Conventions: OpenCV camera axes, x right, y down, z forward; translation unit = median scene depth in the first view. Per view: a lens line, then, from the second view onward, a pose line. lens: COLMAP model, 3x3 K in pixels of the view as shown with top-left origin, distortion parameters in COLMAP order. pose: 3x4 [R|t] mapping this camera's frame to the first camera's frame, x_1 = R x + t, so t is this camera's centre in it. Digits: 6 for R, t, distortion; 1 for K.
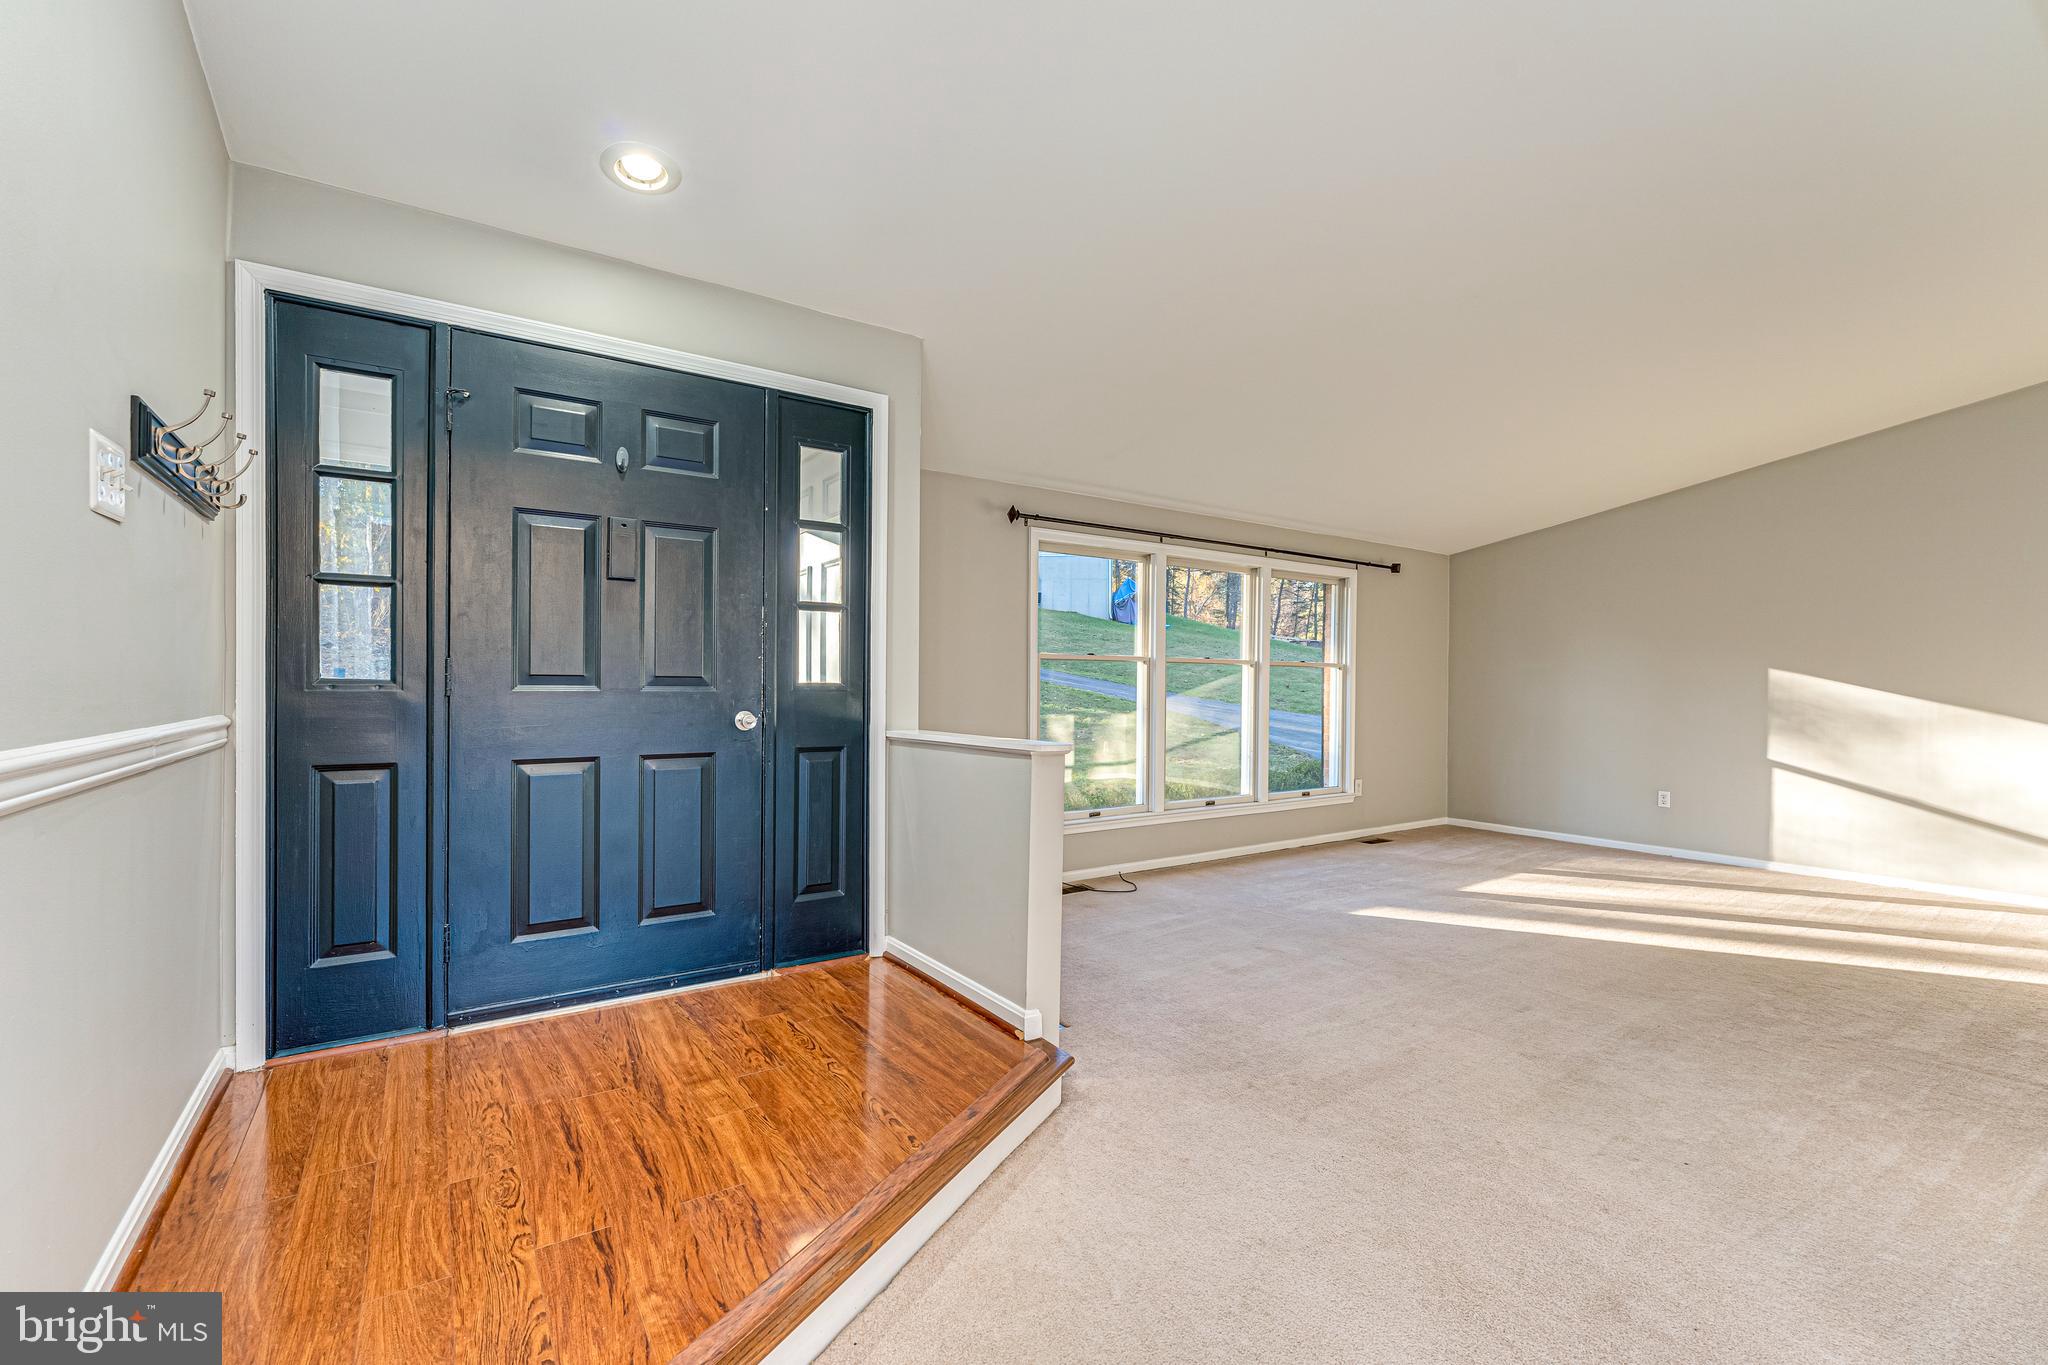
lens RADIAL K [[799.6, 0, 987.4], [0, 799.6, 686.0], [0, 0, 1]] dist [0.001059, 0.000125]
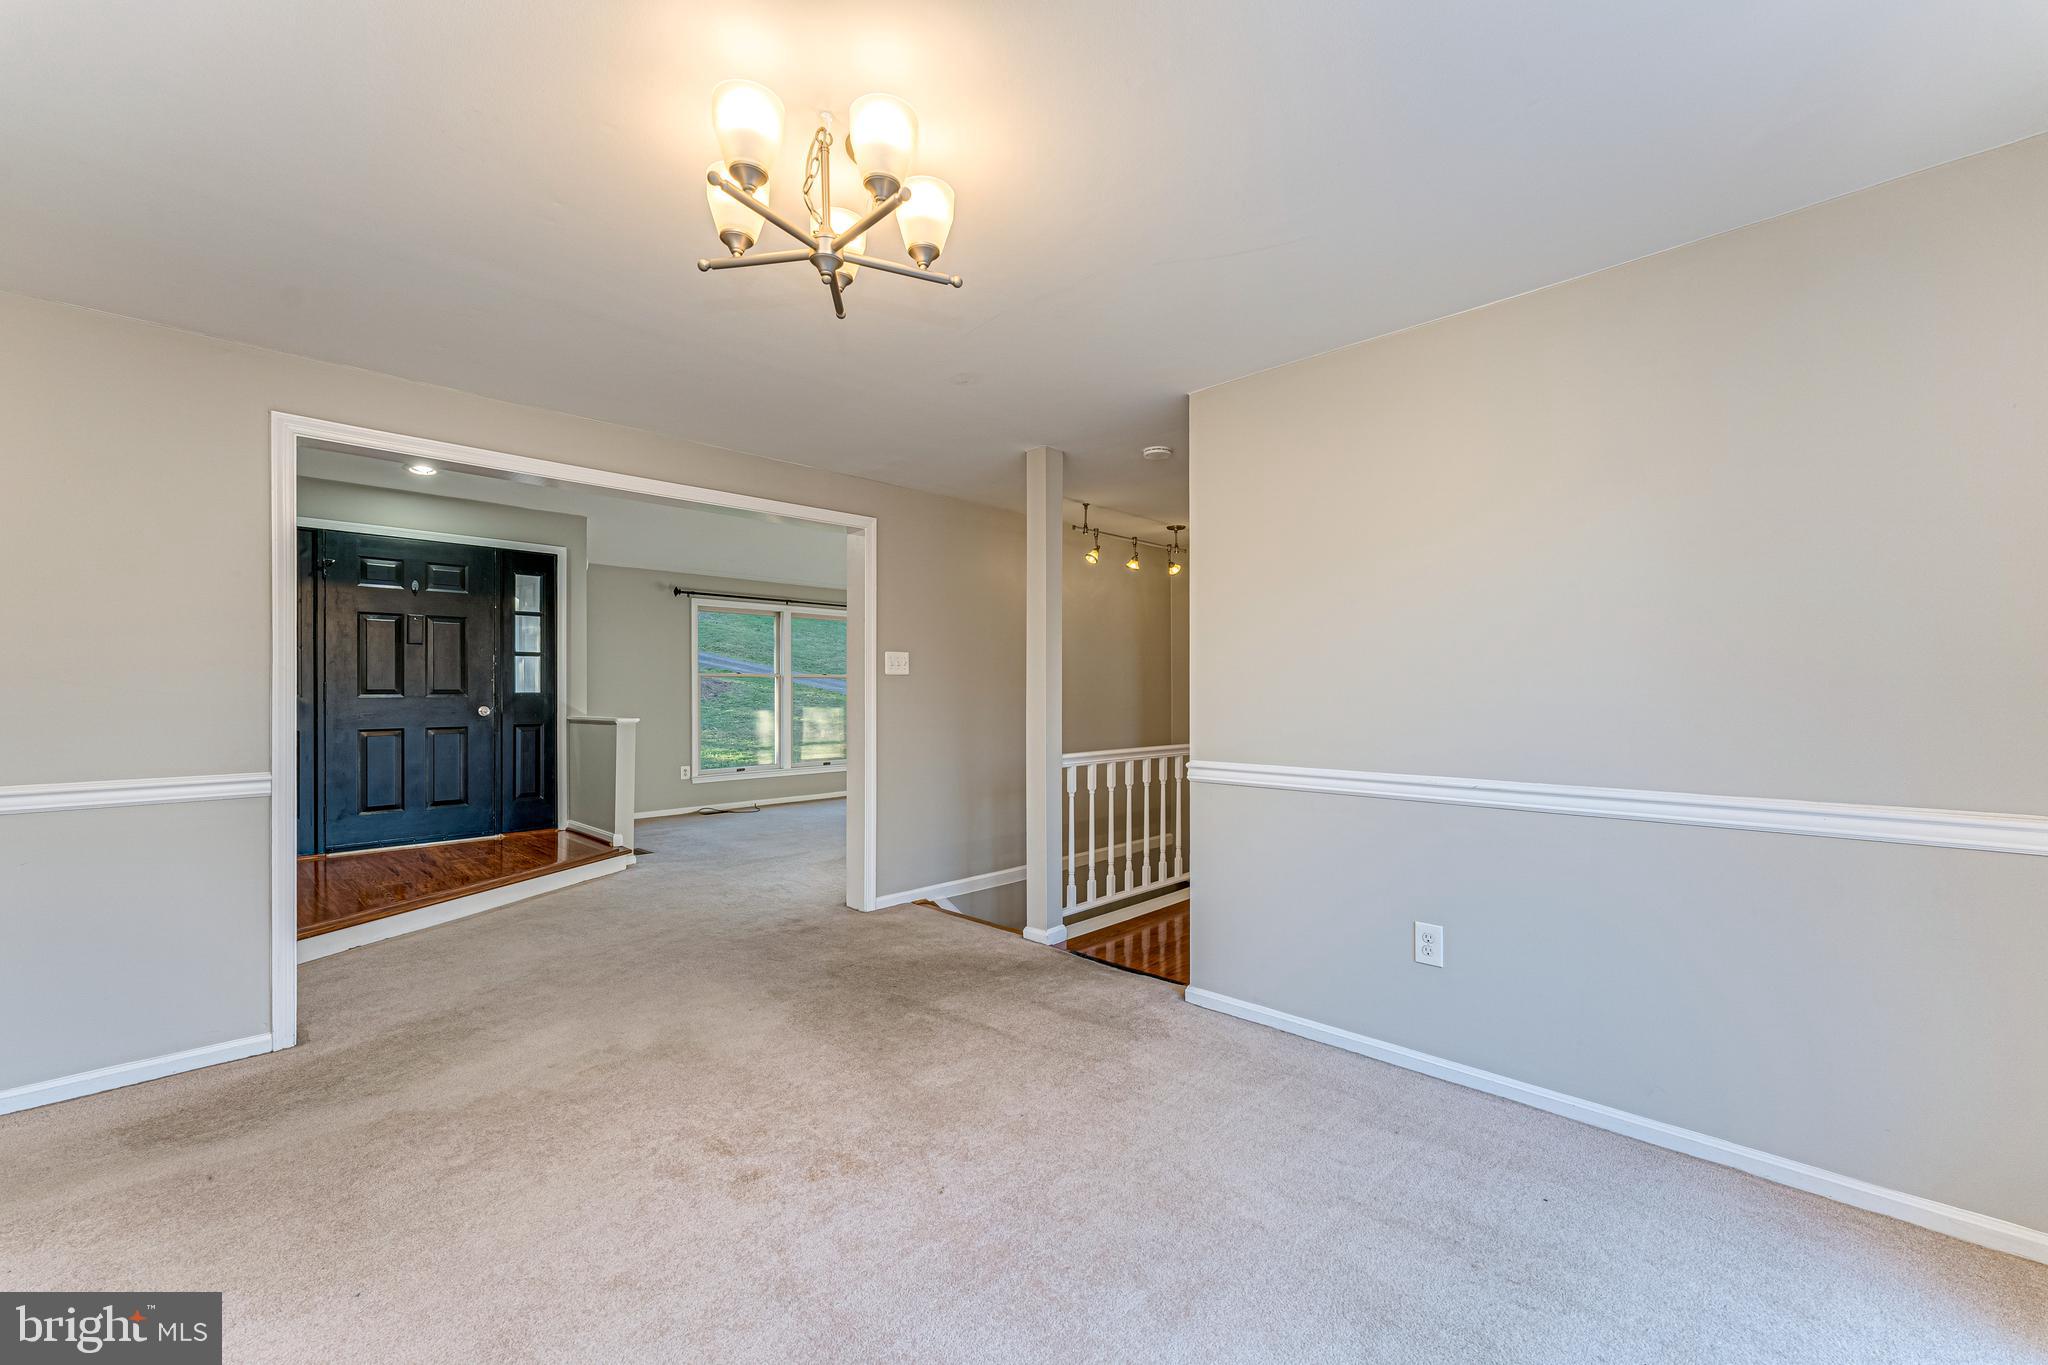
lens RADIAL K [[855.1, 0, 1046.0], [0, 855.1, 689.7], [0, 0, 1]] dist [0.003060, 0.000287]
pose [[0.980144, -0.006206, 0.198189, 0.434429], [0.006320, 0.999980, 0.000053, -0.001751], [-0.198186, 0.001200, 0.980164, -0.925669]]
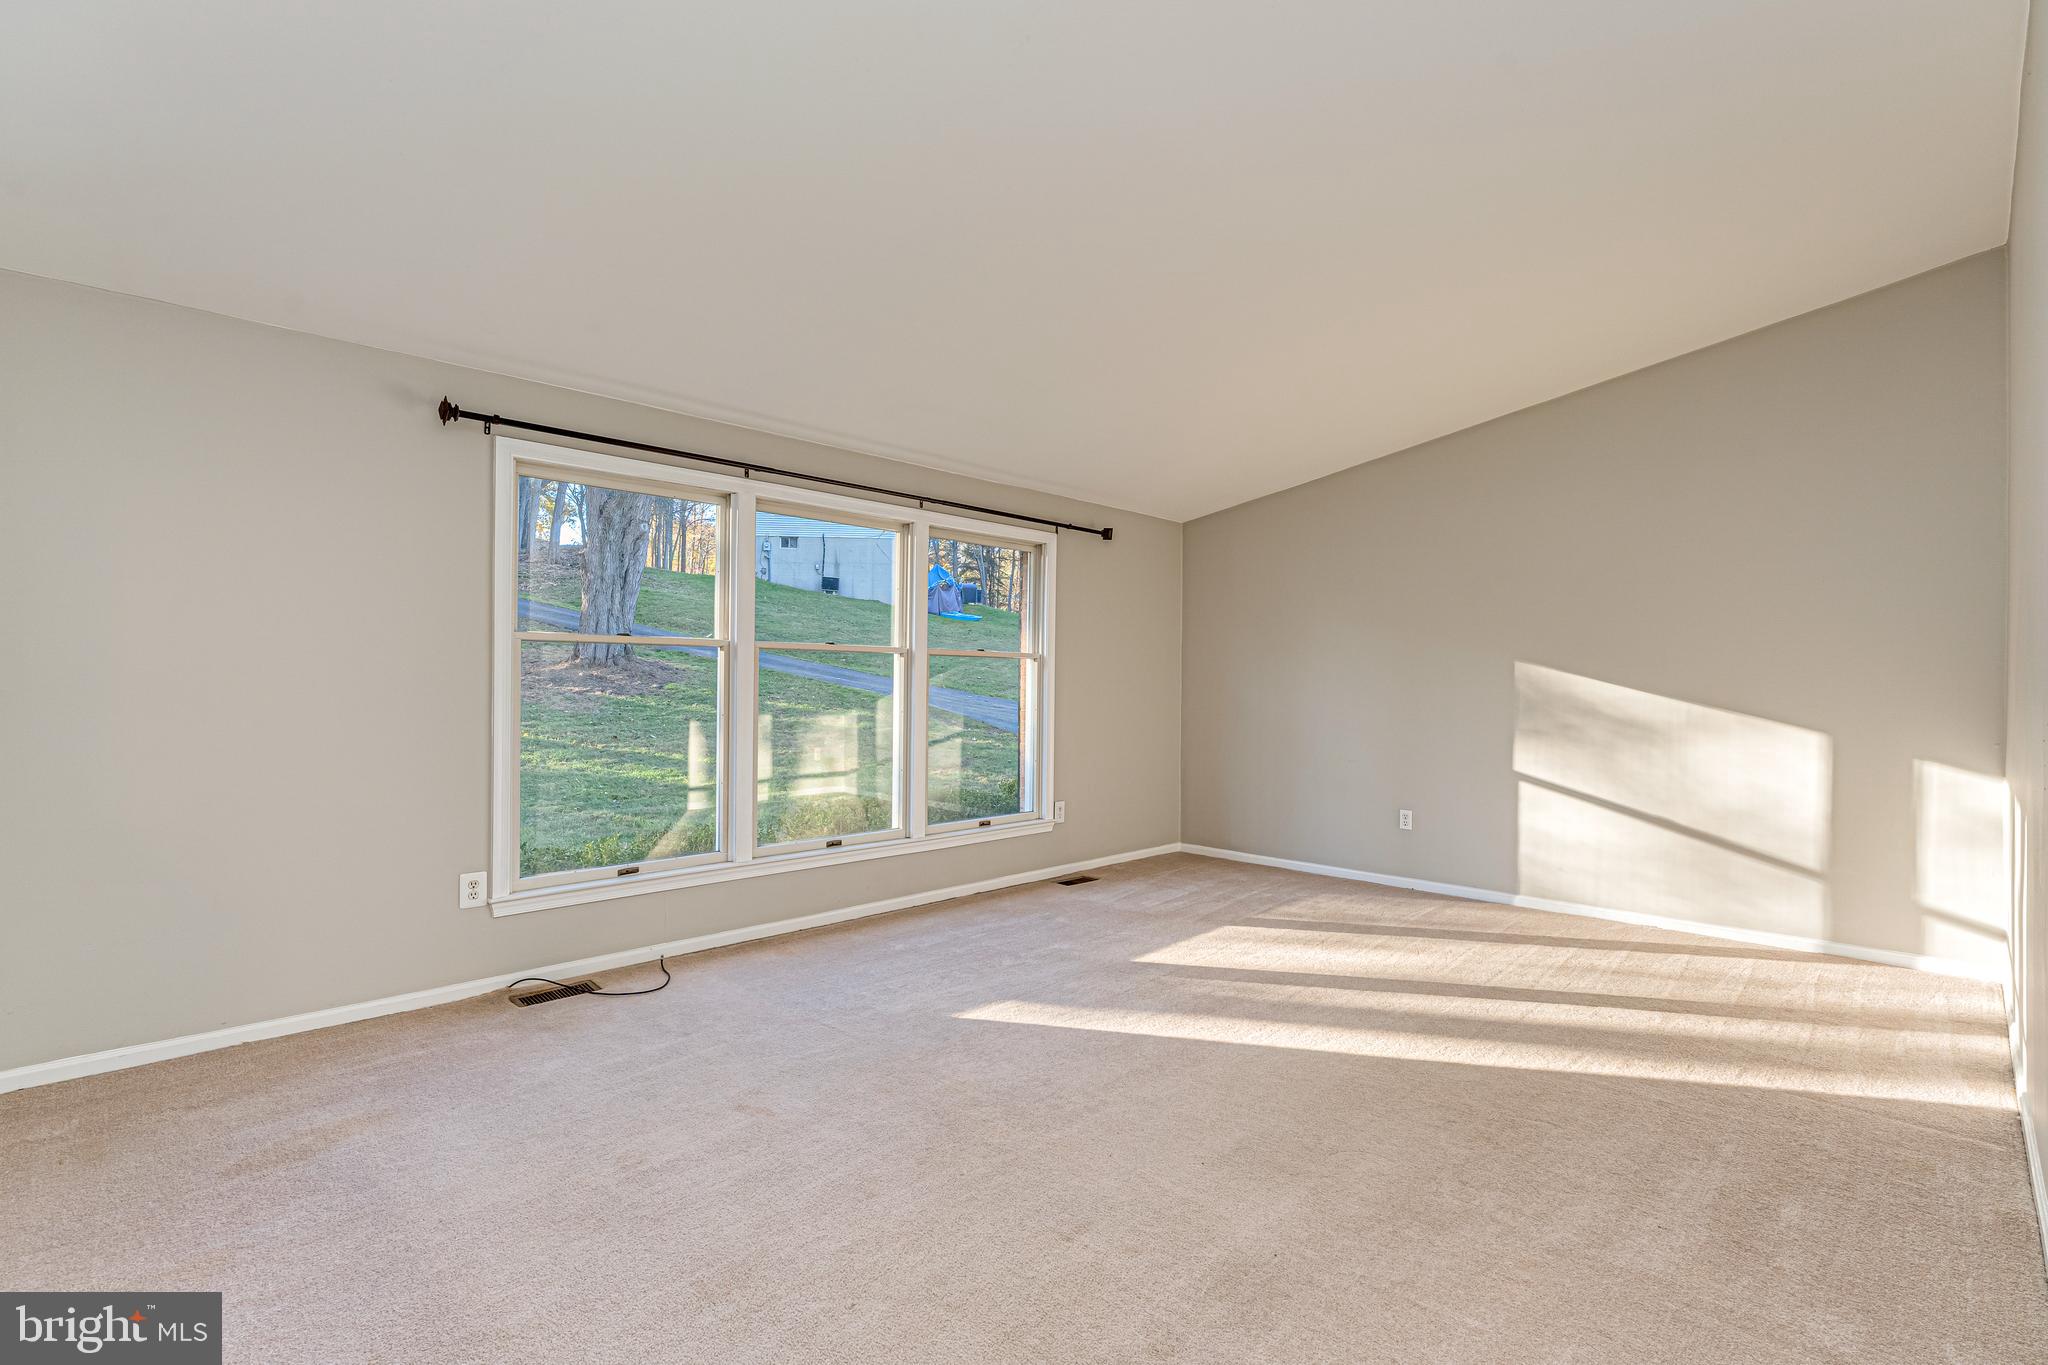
lens RADIAL K [[799.6, 0, 1008.5], [0, 799.6, 679.7], [0, 0, 1]] dist [0.001059, 0.000125]
pose [[0.987230, 0.001551, 0.159291, 0.368562], [-0.000926, 0.999992, -0.003996, 0.000860], [-0.159296, 0.003797, 0.987224, 0.298895]]
